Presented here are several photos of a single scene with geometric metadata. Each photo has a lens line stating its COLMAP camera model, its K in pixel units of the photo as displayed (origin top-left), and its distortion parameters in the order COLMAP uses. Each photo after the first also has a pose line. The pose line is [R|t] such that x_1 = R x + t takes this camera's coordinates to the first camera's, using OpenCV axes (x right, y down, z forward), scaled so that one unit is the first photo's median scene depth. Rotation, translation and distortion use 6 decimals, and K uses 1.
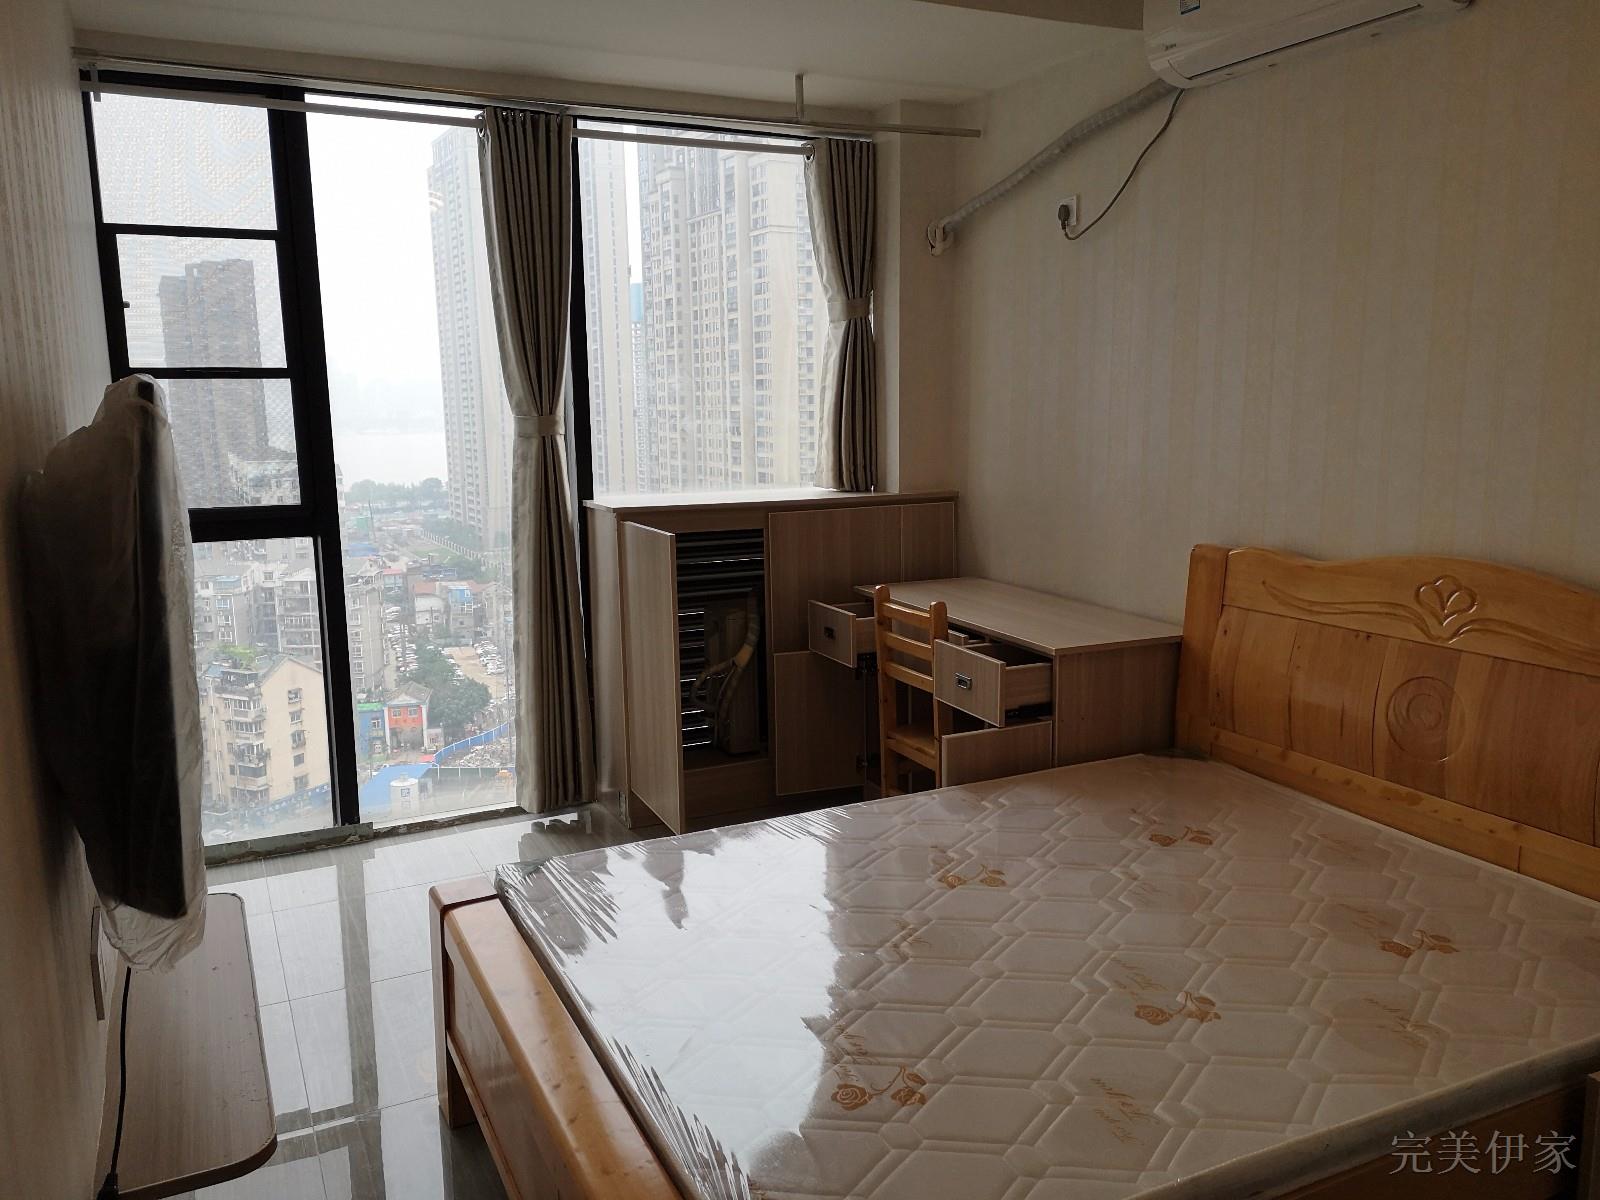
lens RADIAL K [[1274.7, 0, 800.0], [0, 1274.7, 600.0], [0, 0, 1]] dist [0.003054, 0.000565]
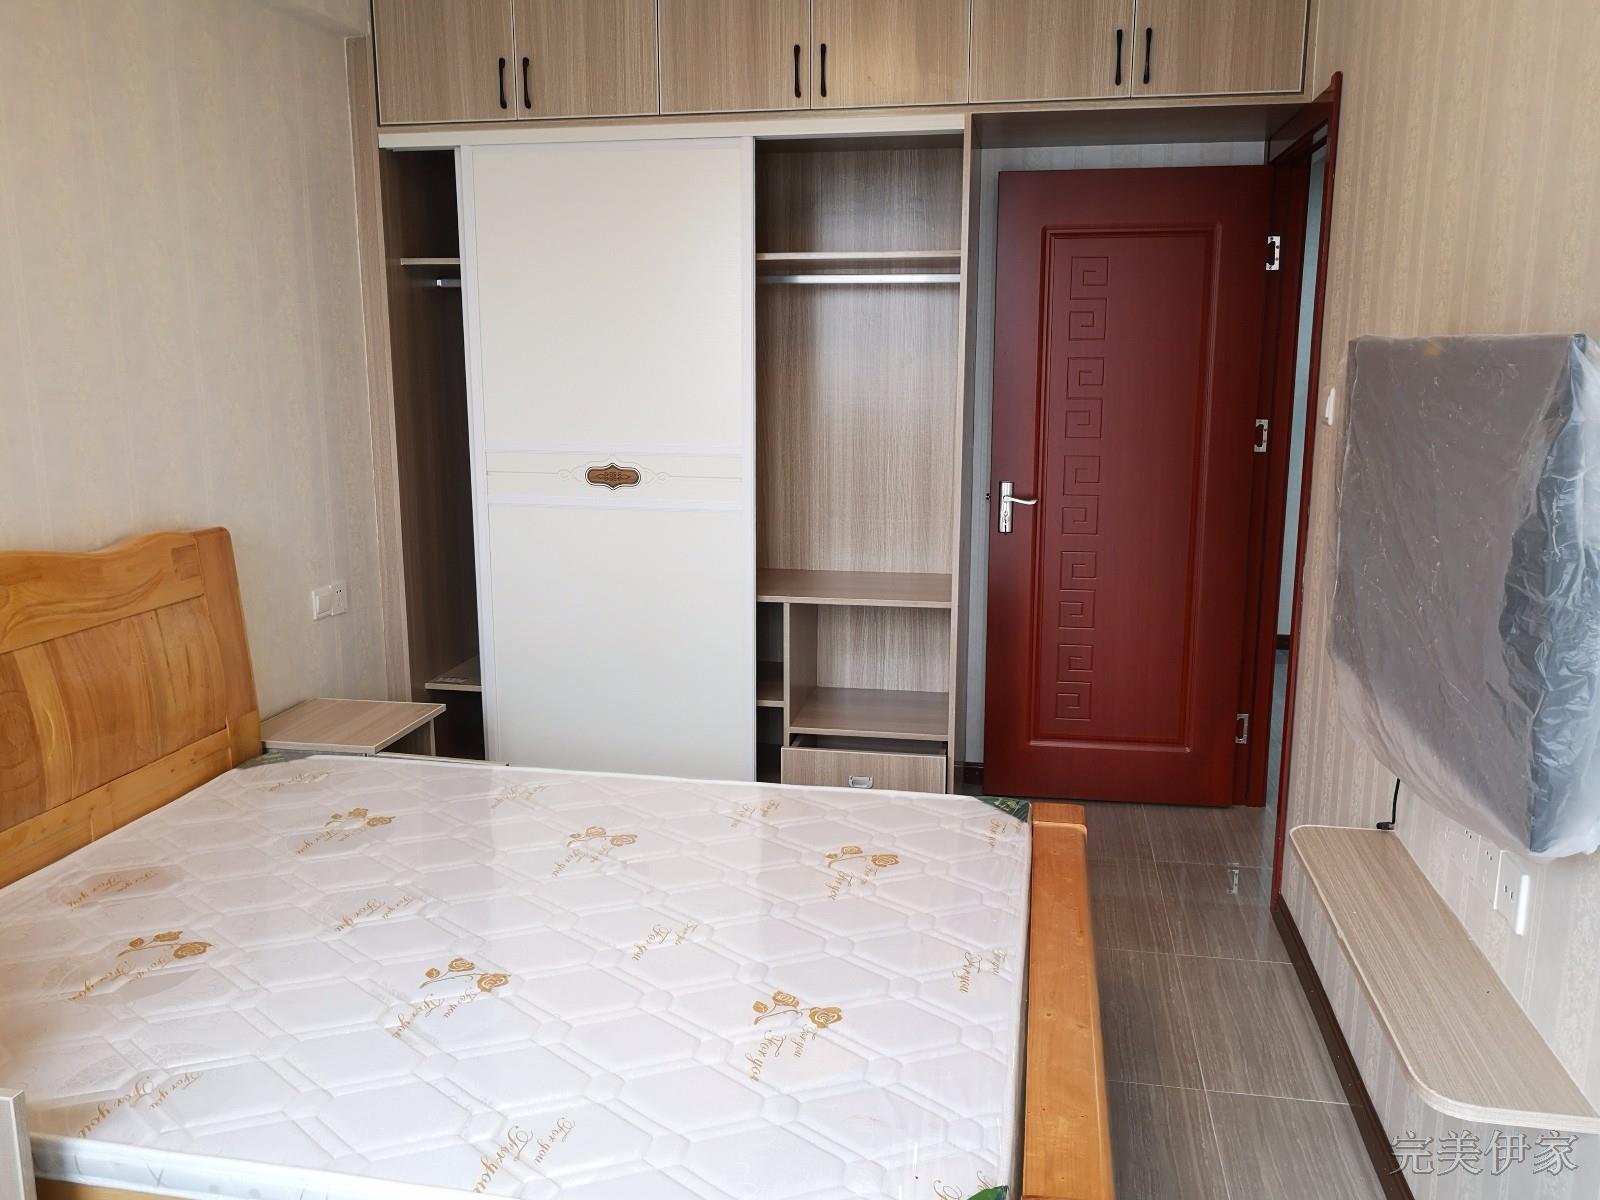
lens RADIAL K [[1274.7, 0, 800.0], [0, 1274.7, 600.0], [0, 0, 1]] dist [0.003054, 0.000565]
pose [[-0.804775, -0.101848, 0.584778, -0.423377], [0.108909, 0.943109, 0.314139, -0.204199], [-0.583504, 0.316499, -0.747898, 1.279104]]
